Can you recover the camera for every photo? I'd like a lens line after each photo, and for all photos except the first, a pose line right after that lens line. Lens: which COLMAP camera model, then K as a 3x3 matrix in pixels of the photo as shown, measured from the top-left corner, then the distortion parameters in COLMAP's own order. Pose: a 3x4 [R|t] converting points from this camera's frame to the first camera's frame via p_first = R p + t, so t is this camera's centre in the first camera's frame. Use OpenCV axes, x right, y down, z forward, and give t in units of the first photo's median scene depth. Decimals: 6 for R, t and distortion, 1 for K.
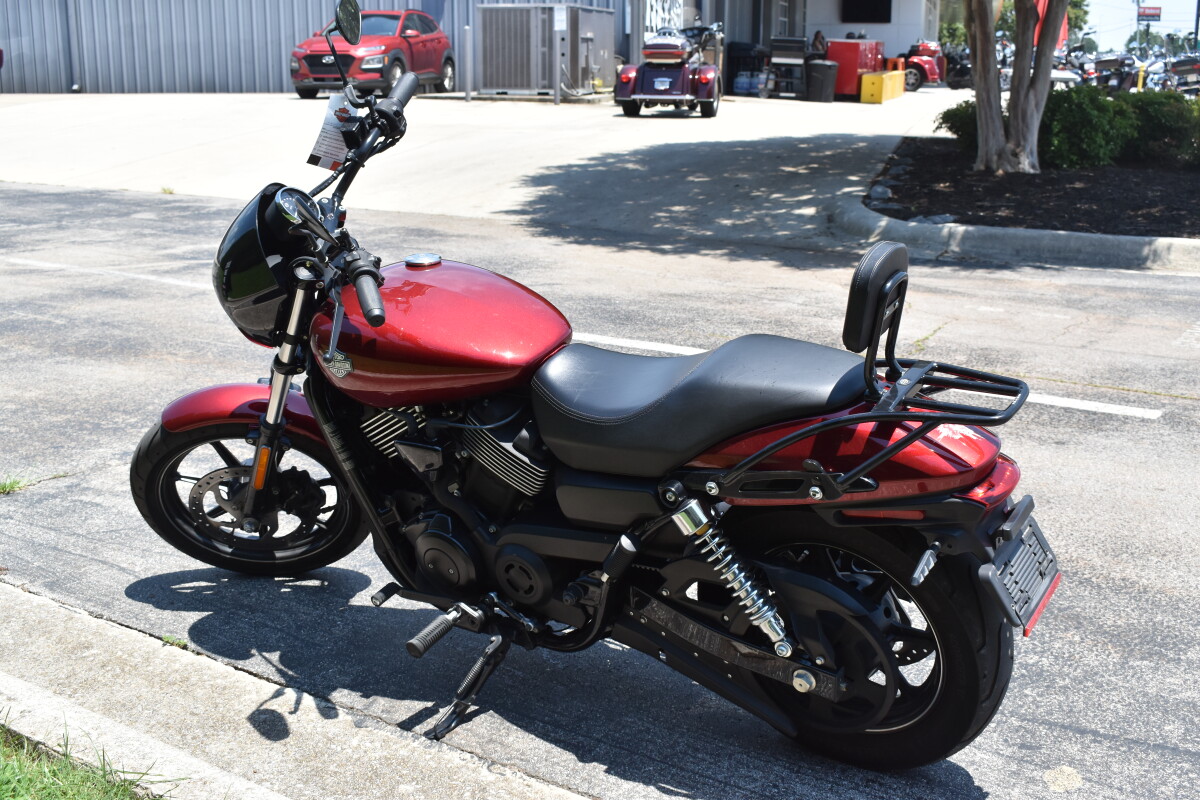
lens RADIAL K [[1394.3, 0, 600.5], [0, 1394.3, 397.4], [0, 0, 1]] dist [-0.059047, 0.000000]
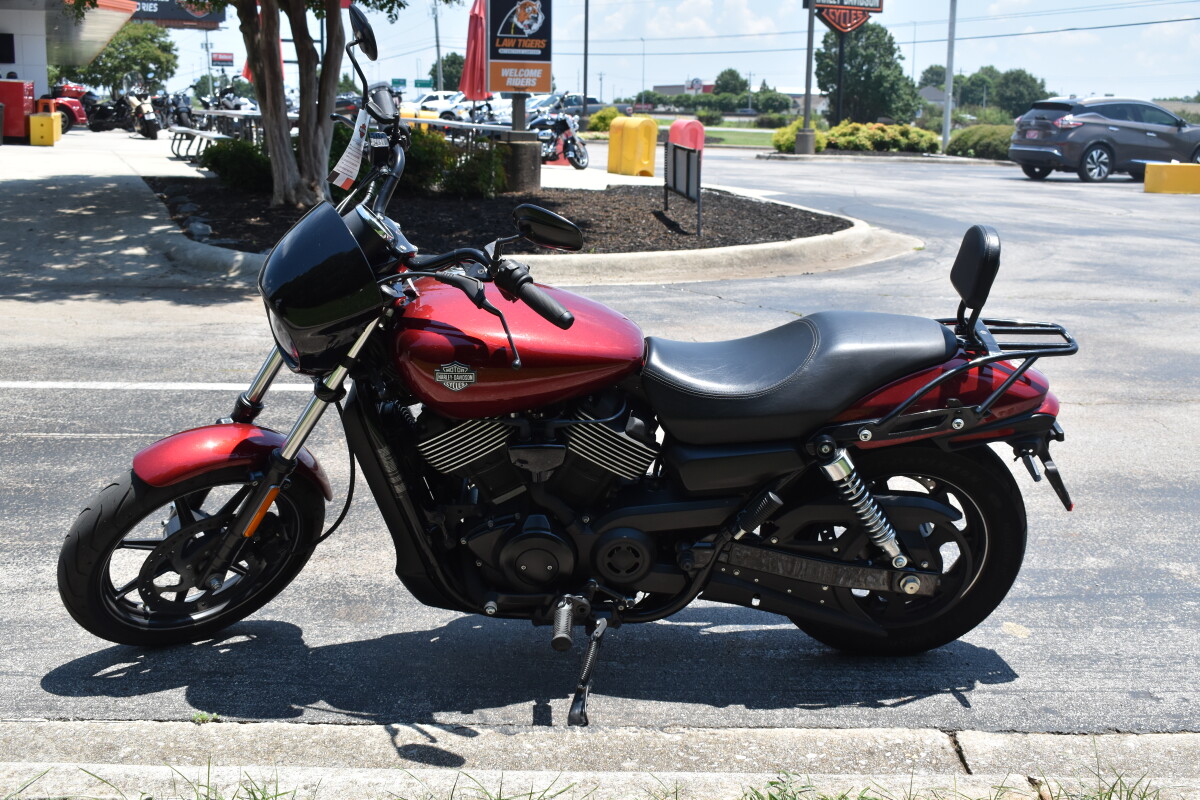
lens RADIAL K [[1394.3, 0, 598.4], [0, 1394.3, 403.7], [0, 0, 1]] dist [-0.059047, 0.000000]
pose [[0.804109, -0.108541, 0.584489, -0.545804], [0.123708, 0.992219, 0.014067, -0.005247], [-0.581468, 0.060995, 0.811279, 0.105147]]
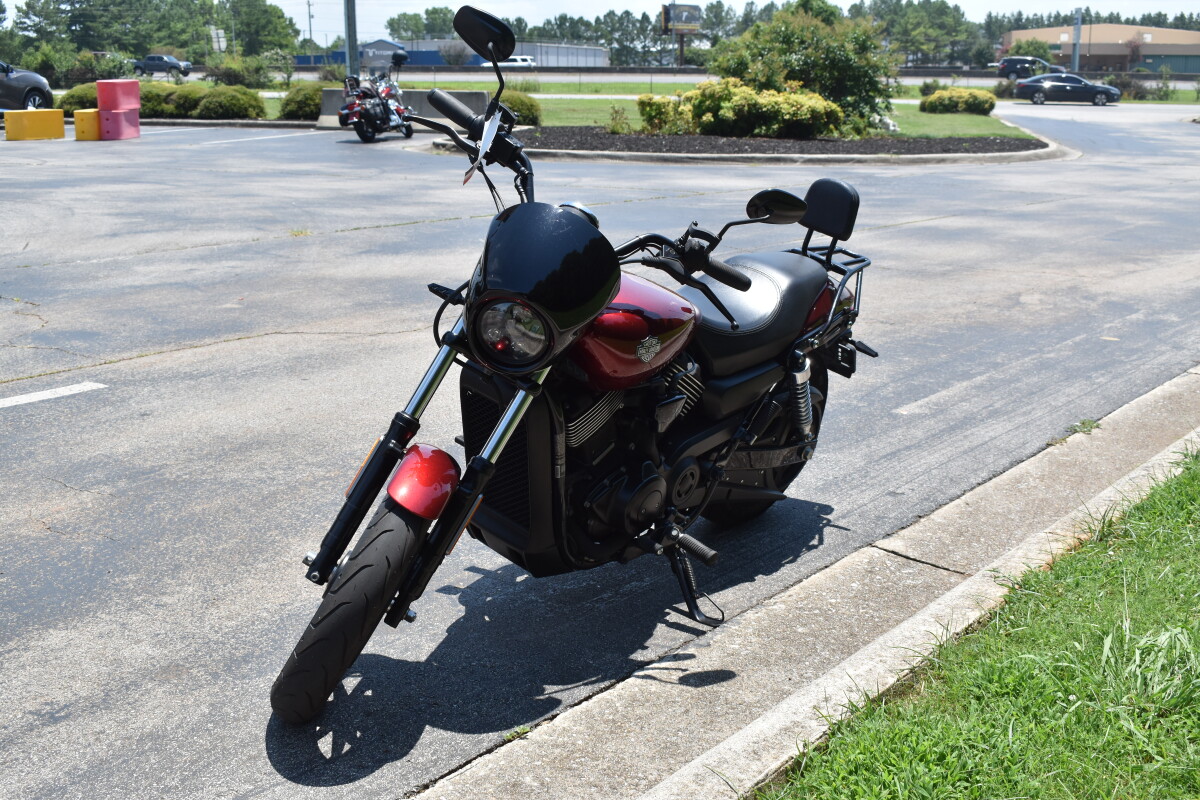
lens RADIAL K [[1394.3, 0, 600.5], [0, 1394.3, 399.5], [0, 0, 1]] dist [-0.059047, 0.000000]
pose [[0.056662, -0.232811, 0.970870, -1.011883], [0.230935, 0.949117, 0.214117, -0.184736], [-0.971318, 0.212076, 0.107543, 0.731360]]
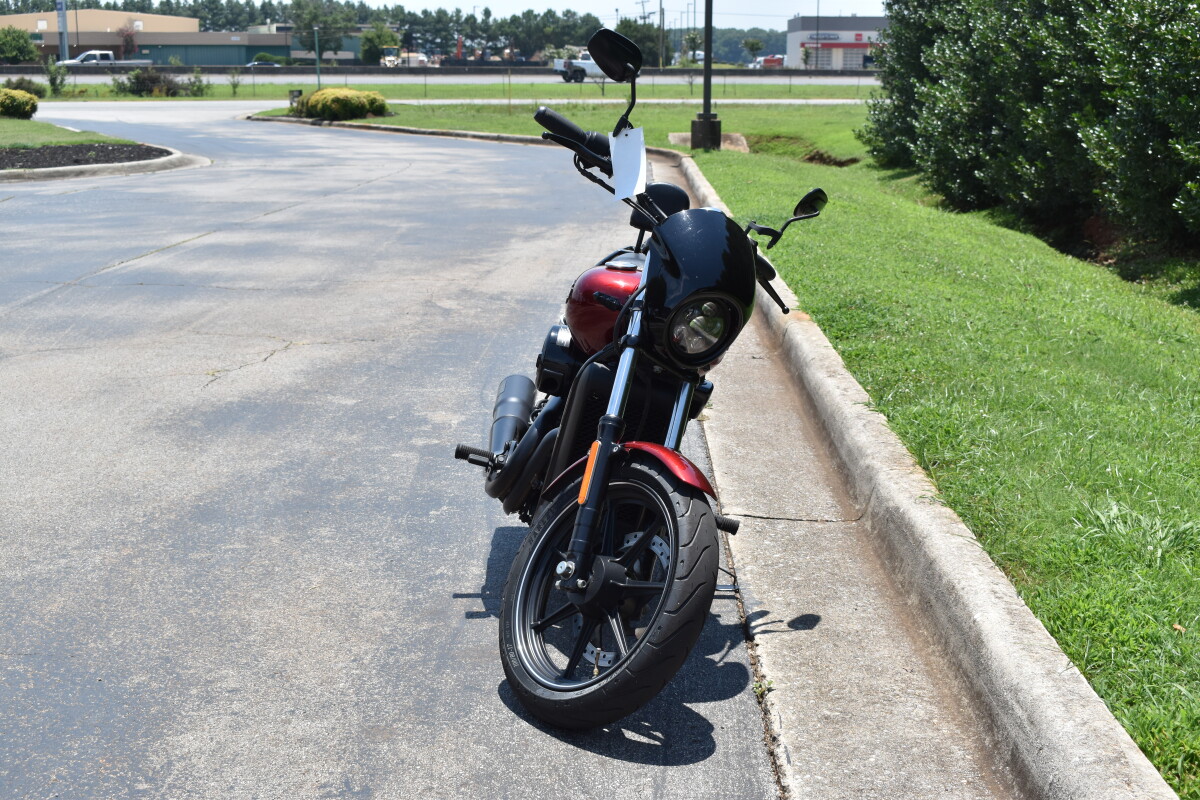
lens RADIAL K [[1663.6, 0, 598.2], [0, 1663.6, 401.4], [0, 0, 1]] dist [-0.053971, 0.000000]
pose [[-0.551763, -0.169451, 0.816605, -1.029104], [0.189110, 0.928218, 0.320390, -0.265343], [-0.812277, 0.331208, -0.480112, 1.044418]]
